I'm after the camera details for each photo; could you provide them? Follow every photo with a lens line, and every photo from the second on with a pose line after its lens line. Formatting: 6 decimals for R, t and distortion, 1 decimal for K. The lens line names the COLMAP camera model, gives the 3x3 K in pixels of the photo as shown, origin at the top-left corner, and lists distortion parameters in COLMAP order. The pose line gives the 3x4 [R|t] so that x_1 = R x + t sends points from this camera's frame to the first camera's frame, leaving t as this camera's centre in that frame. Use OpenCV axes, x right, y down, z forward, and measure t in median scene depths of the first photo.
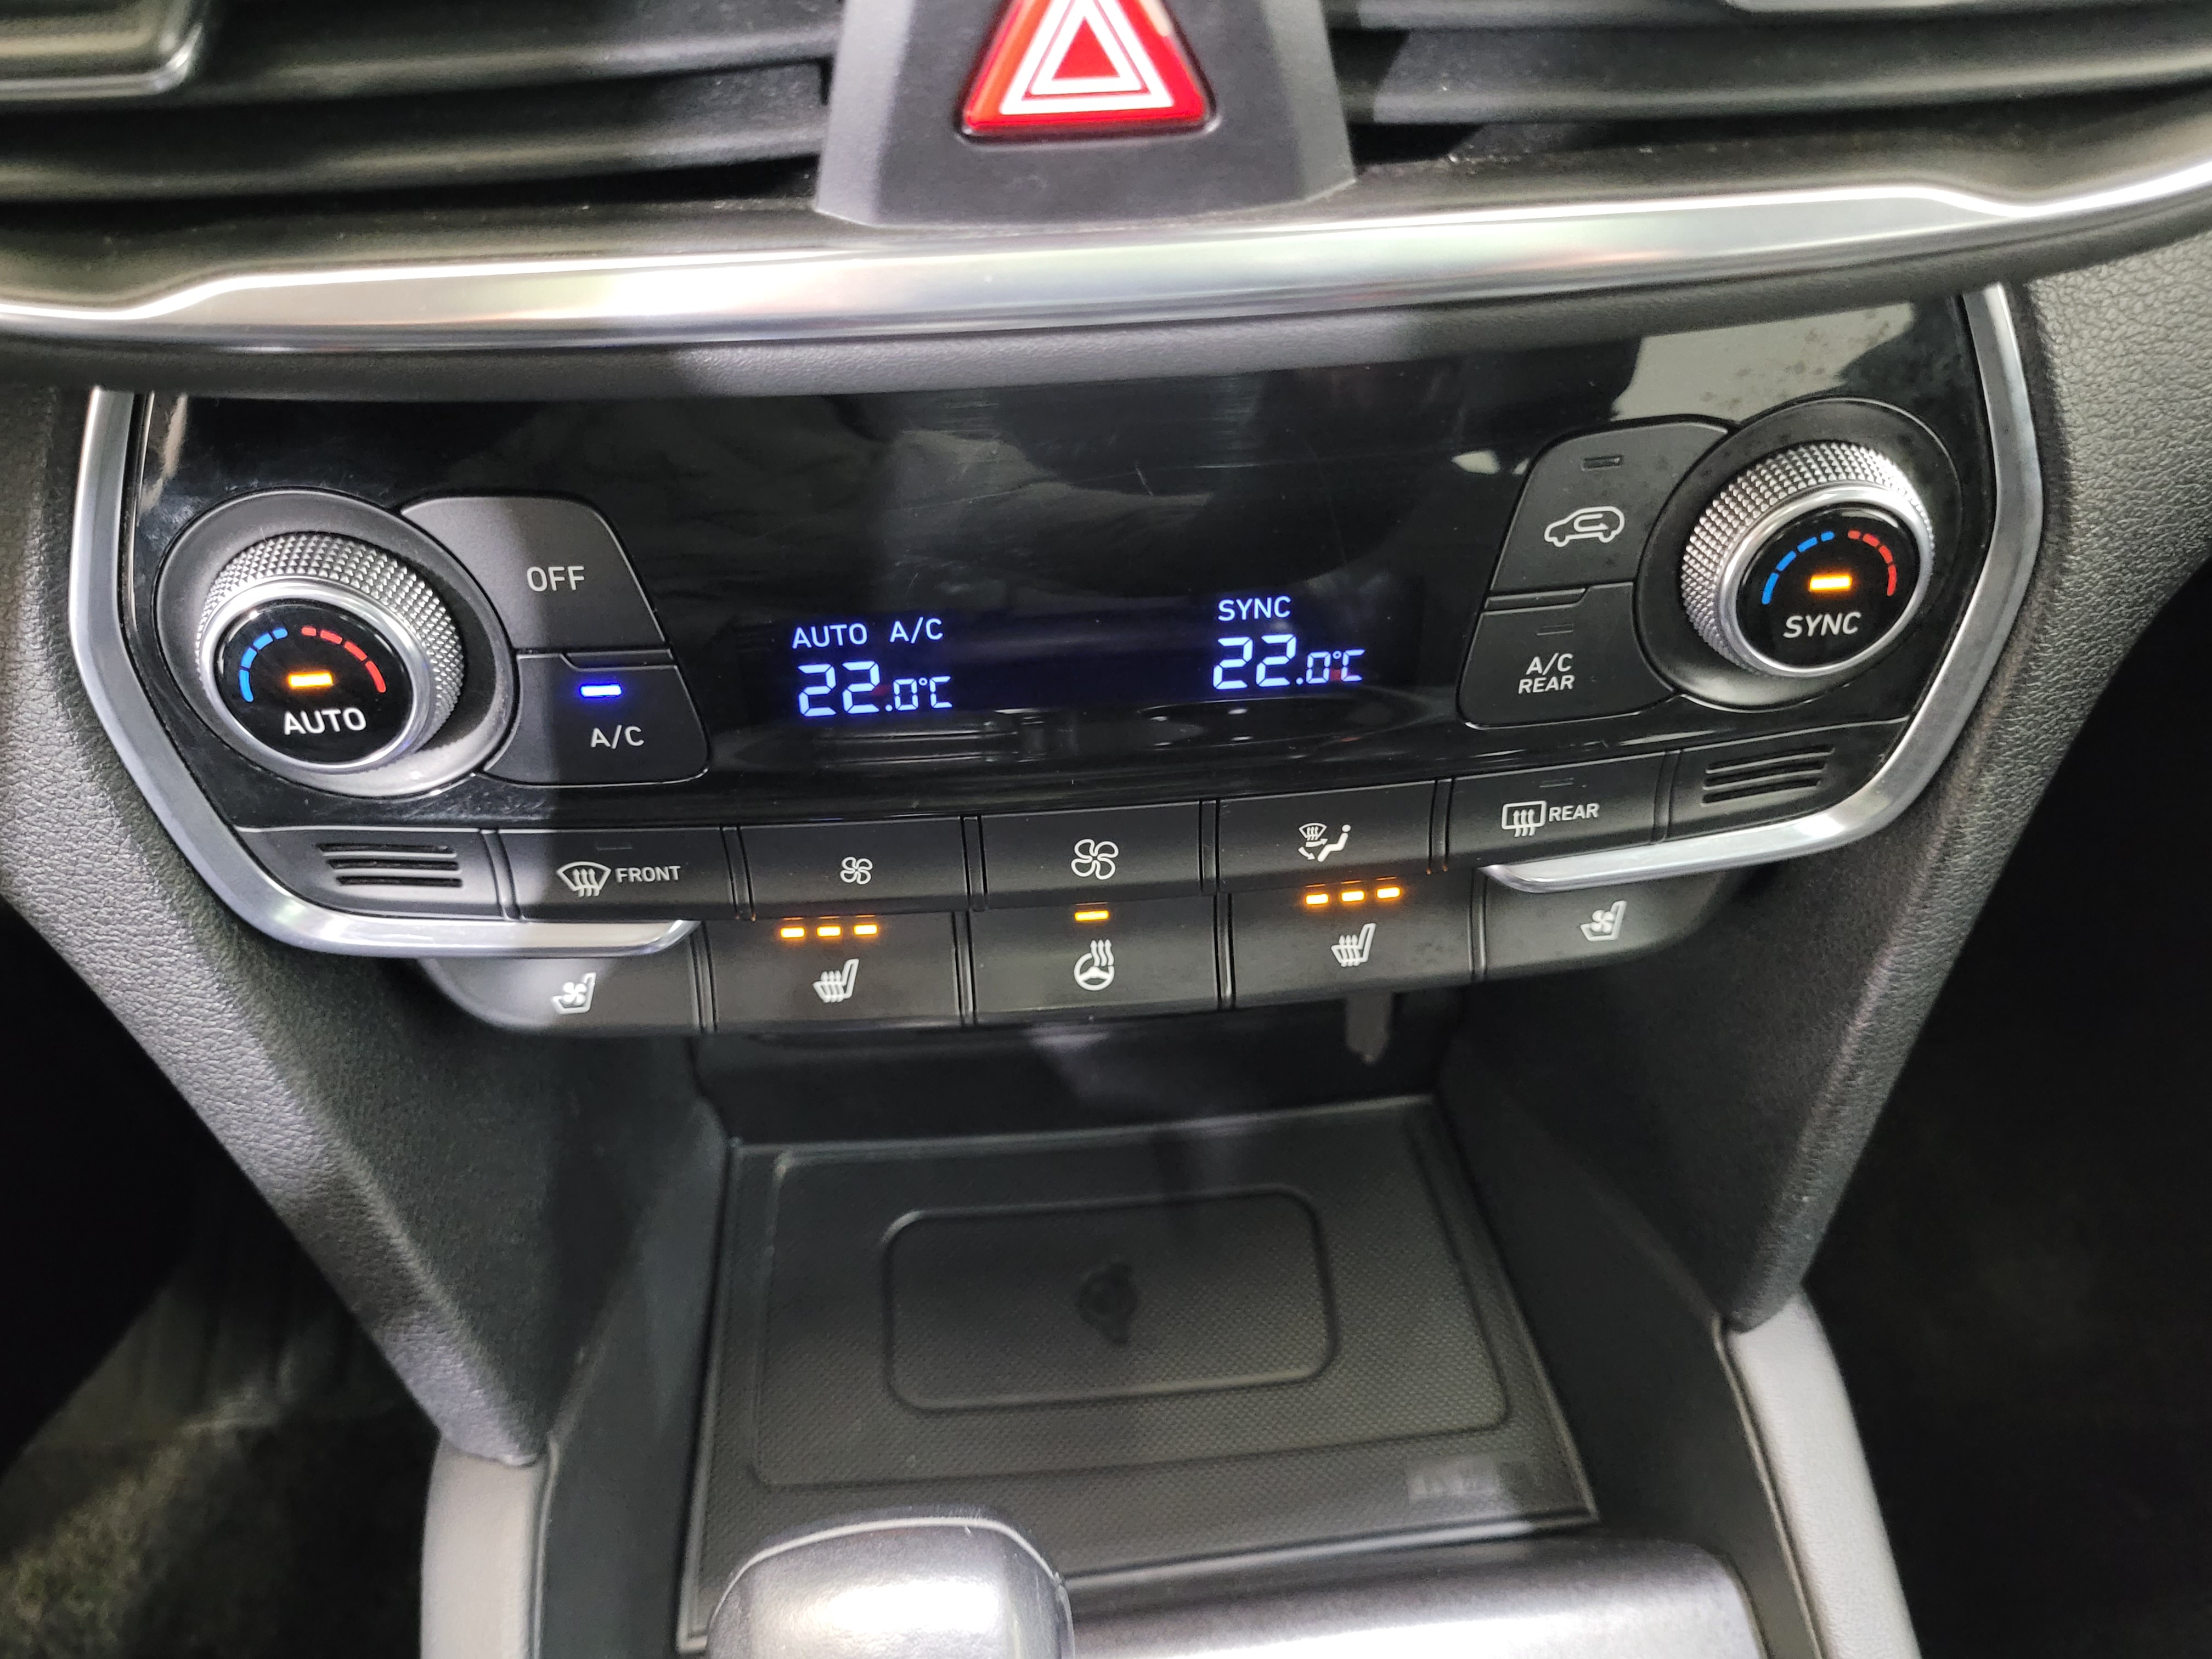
lens RADIAL K [[1739.7, 0, 1104.0], [0, 1739.7, 813.2], [0, 0, 1]] dist [0.006911, -0.016543]
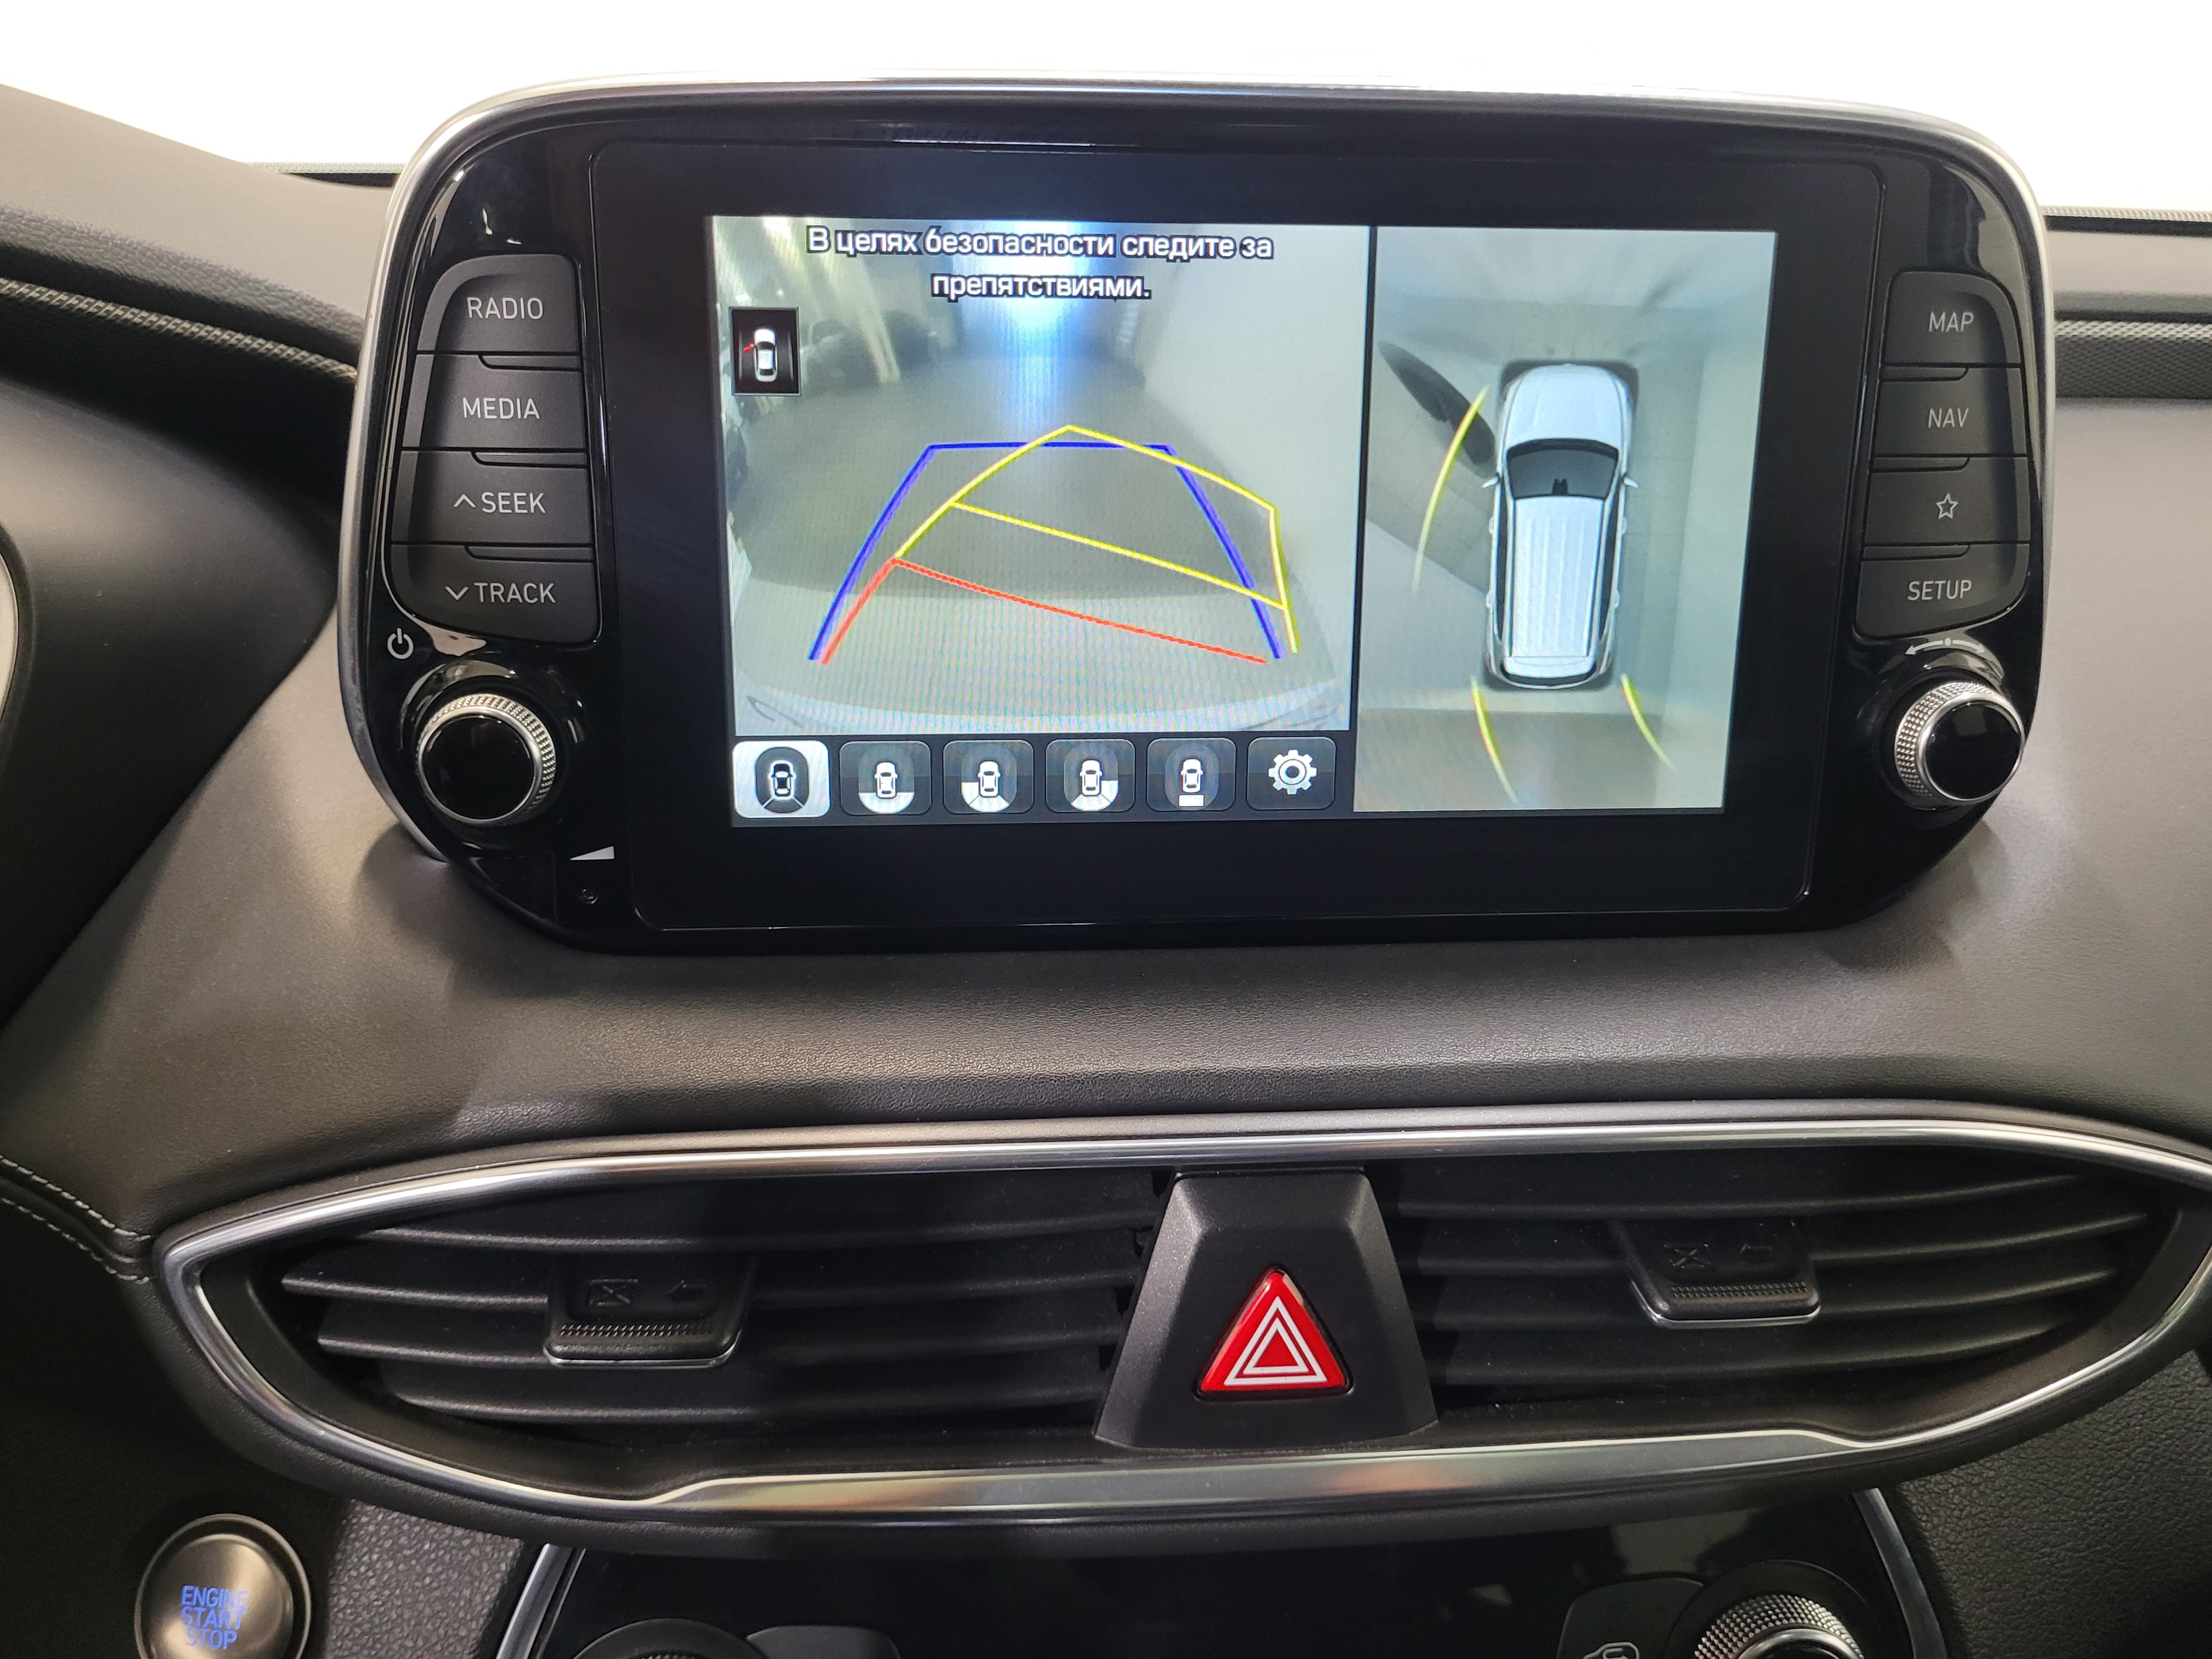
lens RADIAL K [[1739.7, 0, 1119.5], [0, 1739.7, 839.2], [0, 0, 1]] dist [0.006911, -0.016543]
pose [[0.999670, 0.018509, 0.017785, -0.179864], [-0.005783, 0.837448, -0.546487, 0.055617], [-0.025009, 0.546204, 0.837279, -0.590896]]
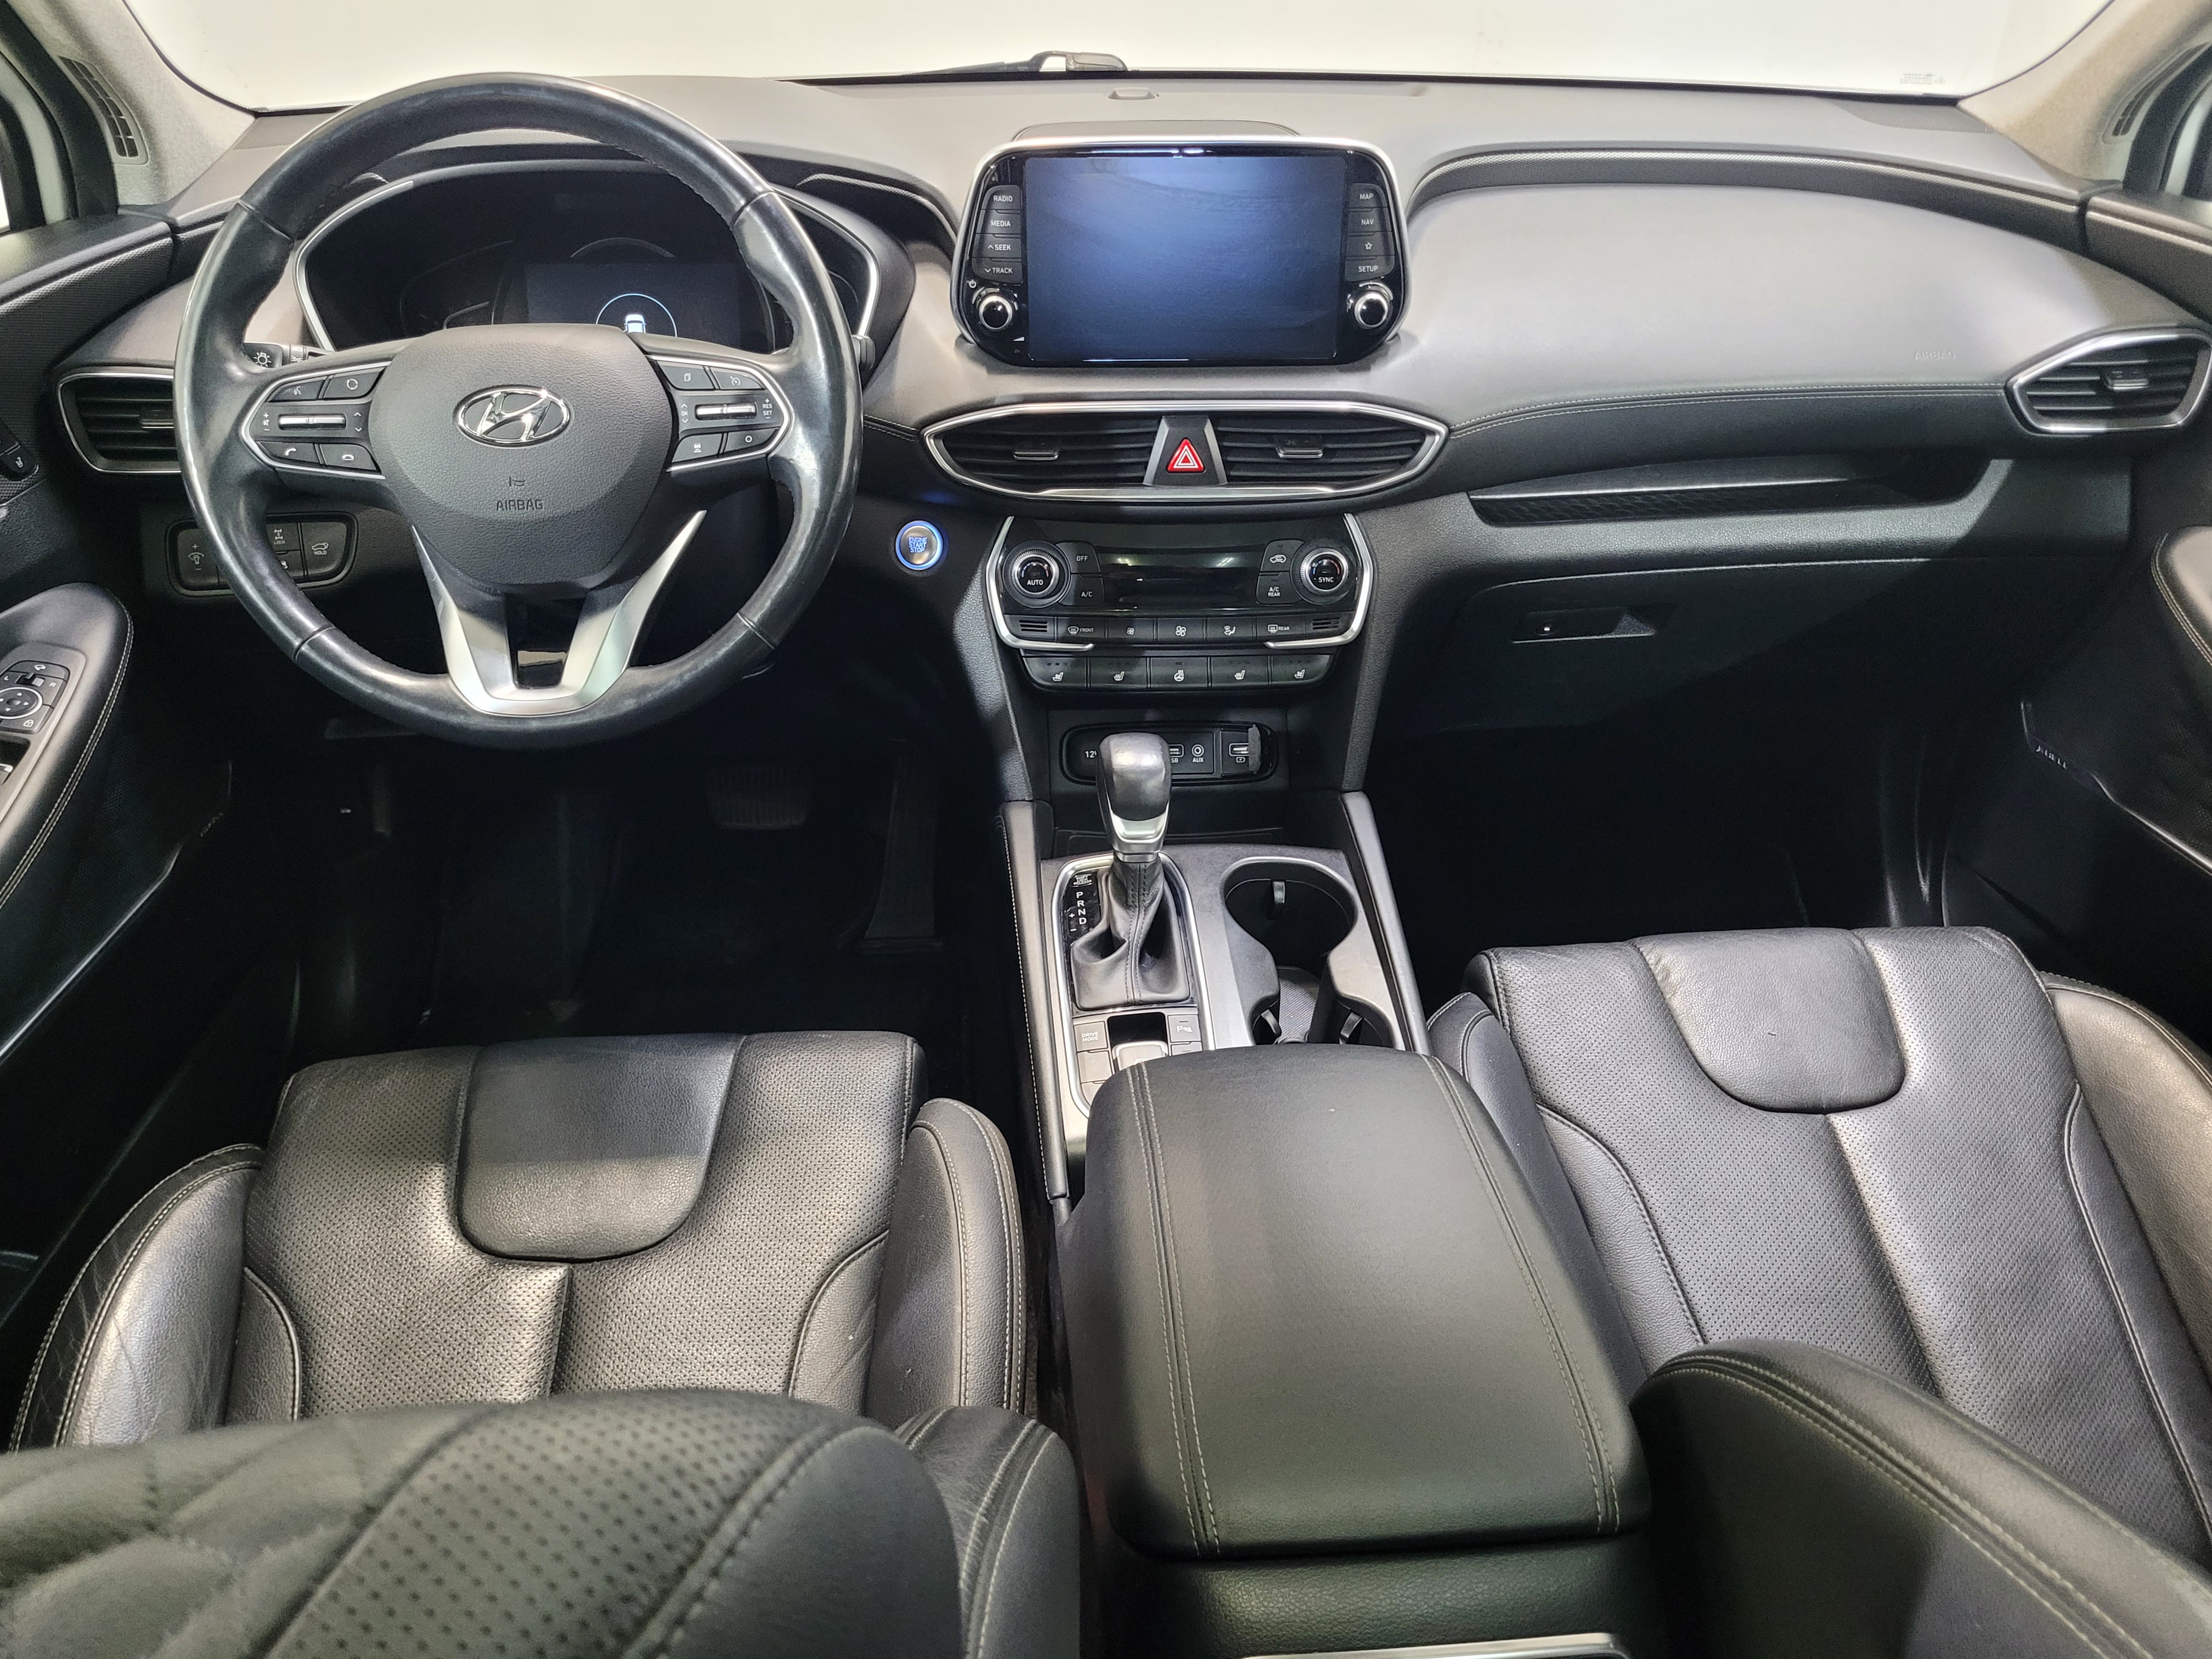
lens RADIAL K [[1739.7, 0, 1086.8], [0, 1739.7, 827.2], [0, 0, 1]] dist [0.006911, -0.016543]
pose [[0.998695, 0.032191, -0.039638, -0.076106], [-0.044881, 0.923601, -0.380718, 3.213896], [0.024354, 0.382001, 0.923841, -4.368947]]
